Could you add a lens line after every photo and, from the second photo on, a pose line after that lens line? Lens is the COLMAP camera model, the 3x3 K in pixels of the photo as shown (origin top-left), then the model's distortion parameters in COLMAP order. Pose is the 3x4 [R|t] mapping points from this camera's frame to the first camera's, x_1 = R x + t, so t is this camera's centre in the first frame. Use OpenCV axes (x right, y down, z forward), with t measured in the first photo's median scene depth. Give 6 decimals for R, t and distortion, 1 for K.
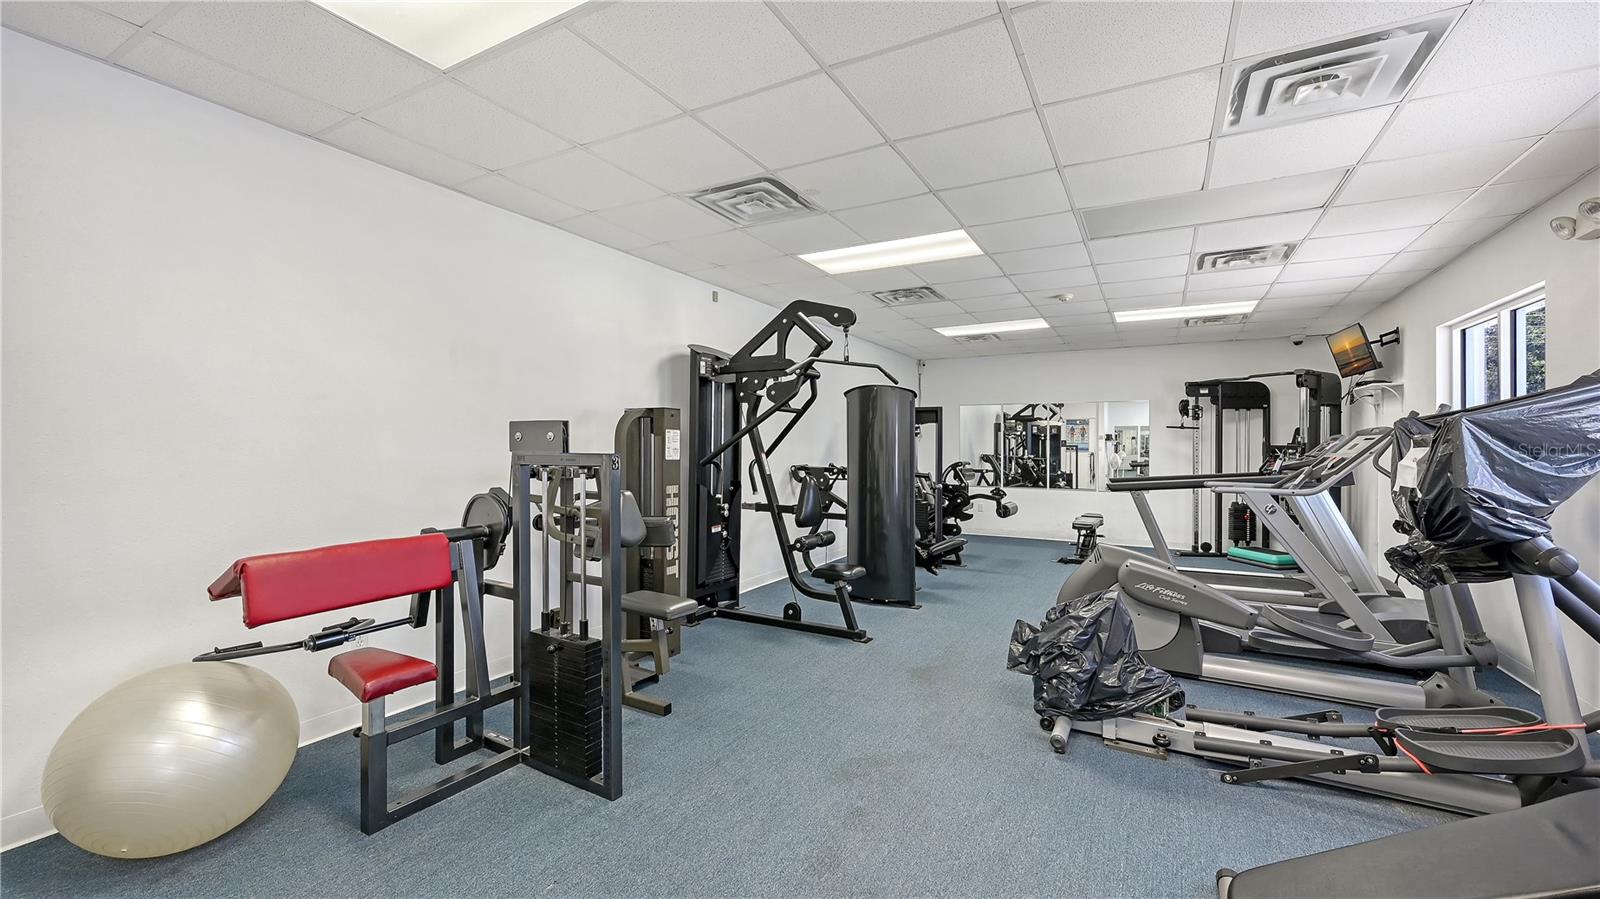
lens RADIAL K [[652.9, 0, 797.6], [0, 652.9, 439.0], [0, 0, 1]] dist [0.003857, 0.000021]
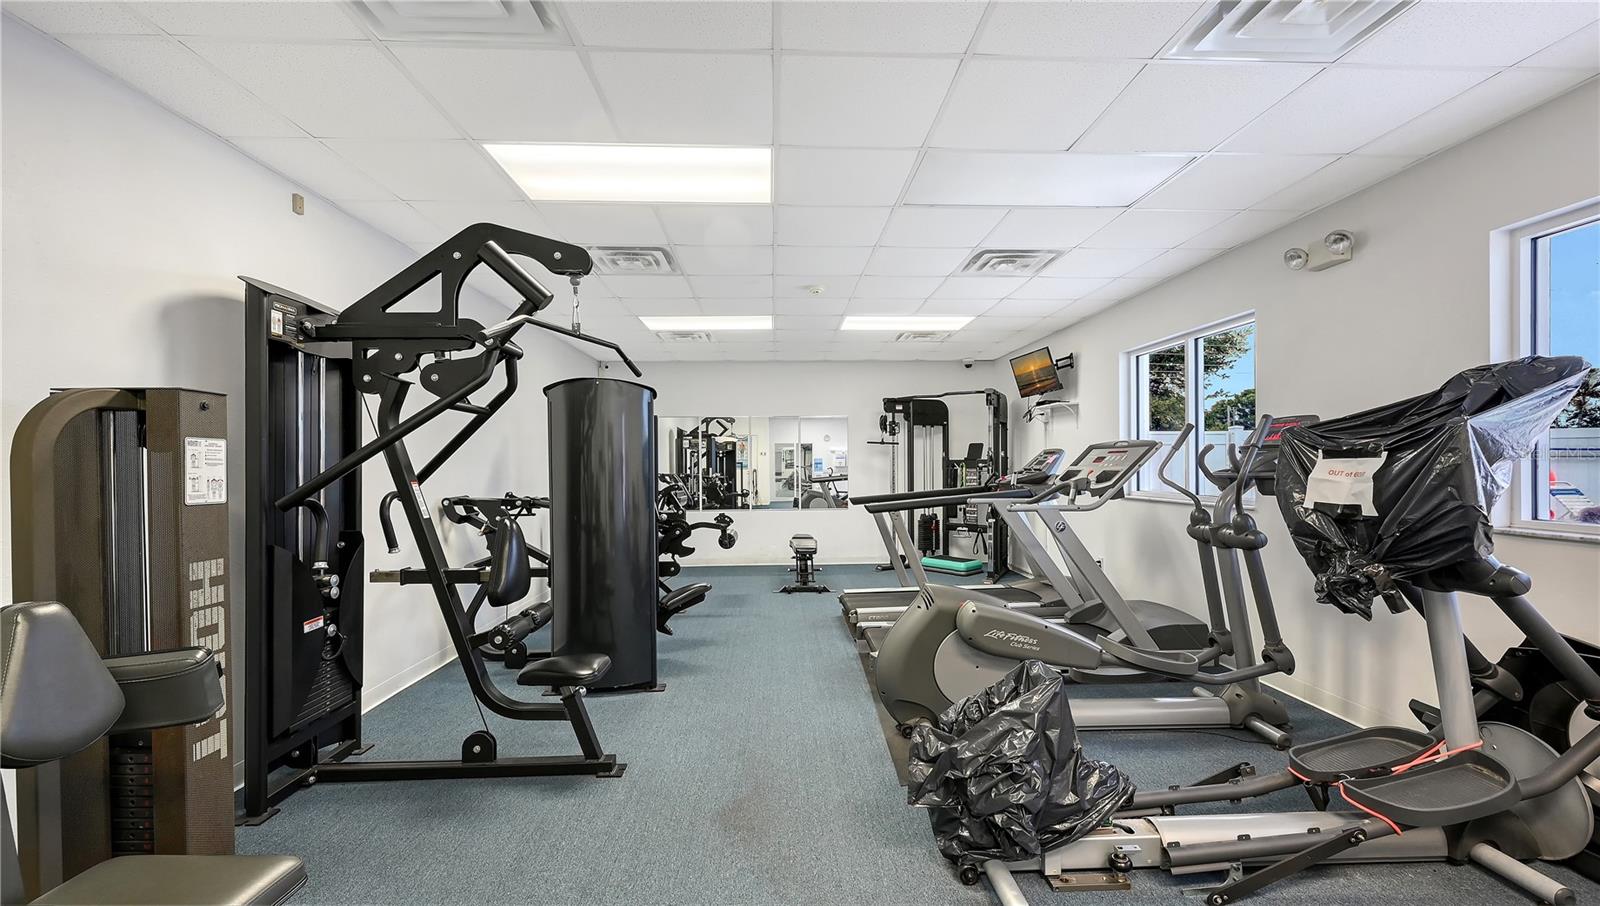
lens RADIAL K [[642.7, 0, 806.5], [0, 642.7, 462.3], [0, 0, 1]] dist [-0.003077, 0.000588]
pose [[0.837851, -0.012971, 0.545745, -0.068888], [0.008589, 0.999907, 0.010578, 0.001054], [-0.545832, -0.004175, 0.837884, 0.323968]]
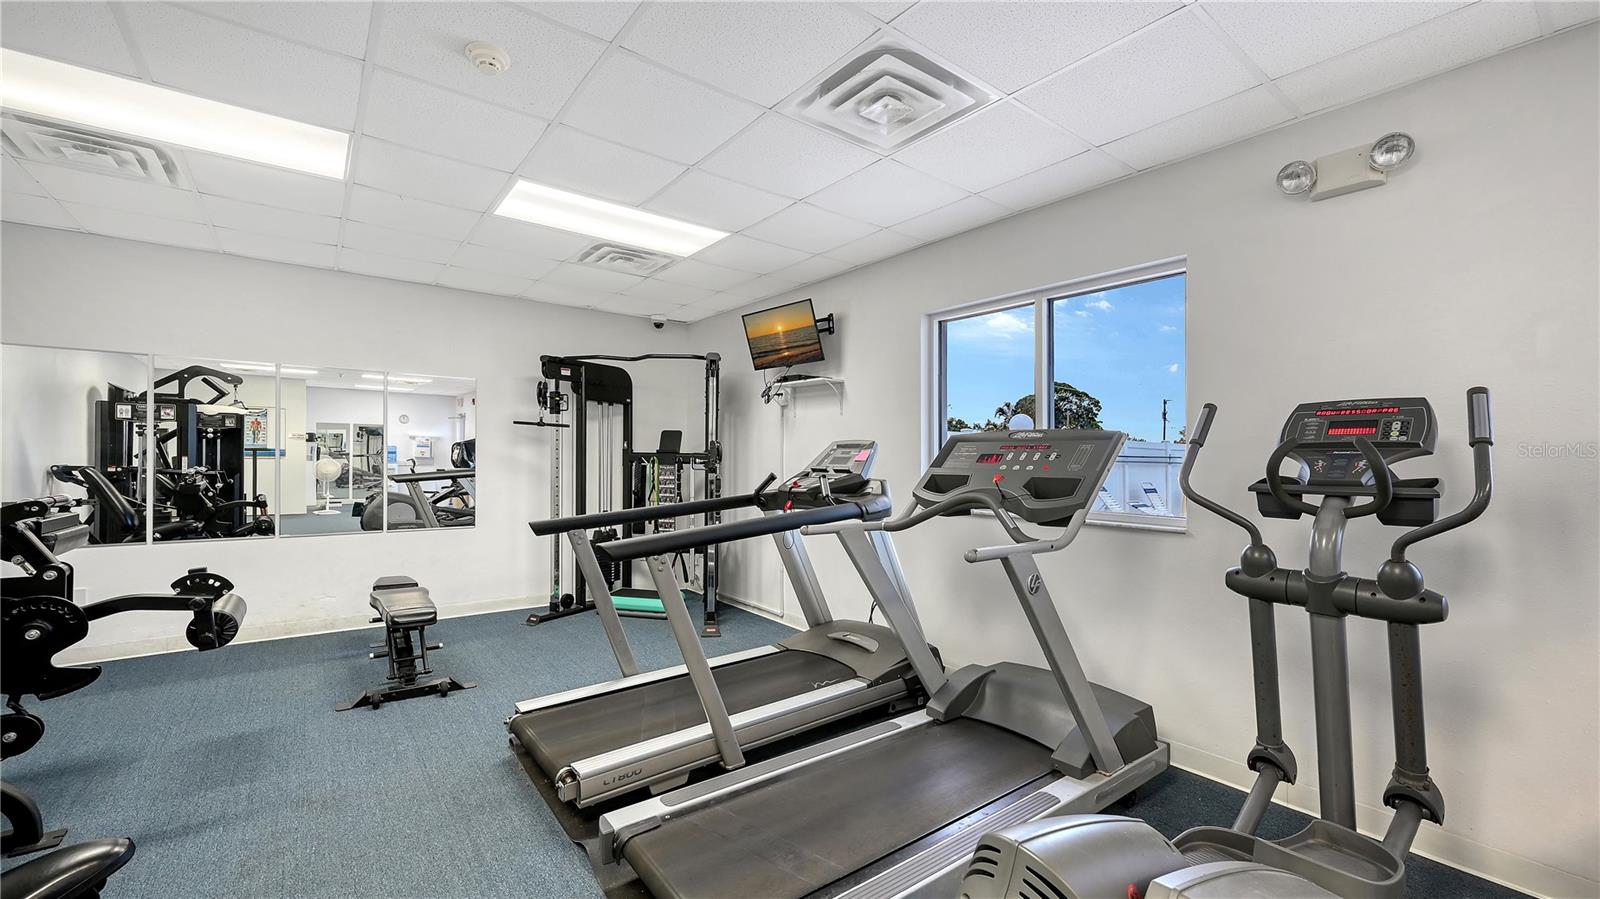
lens RADIAL K [[611.7, 0, 769.2], [0, 611.7, 460.5], [0, 0, 1]] dist [-0.002052, 0.000428]
pose [[0.382484, -0.008982, 0.923919, 0.156602], [-0.018104, 0.999688, 0.017213, 0.005806], [-0.923785, -0.023310, 0.382202, 0.769423]]
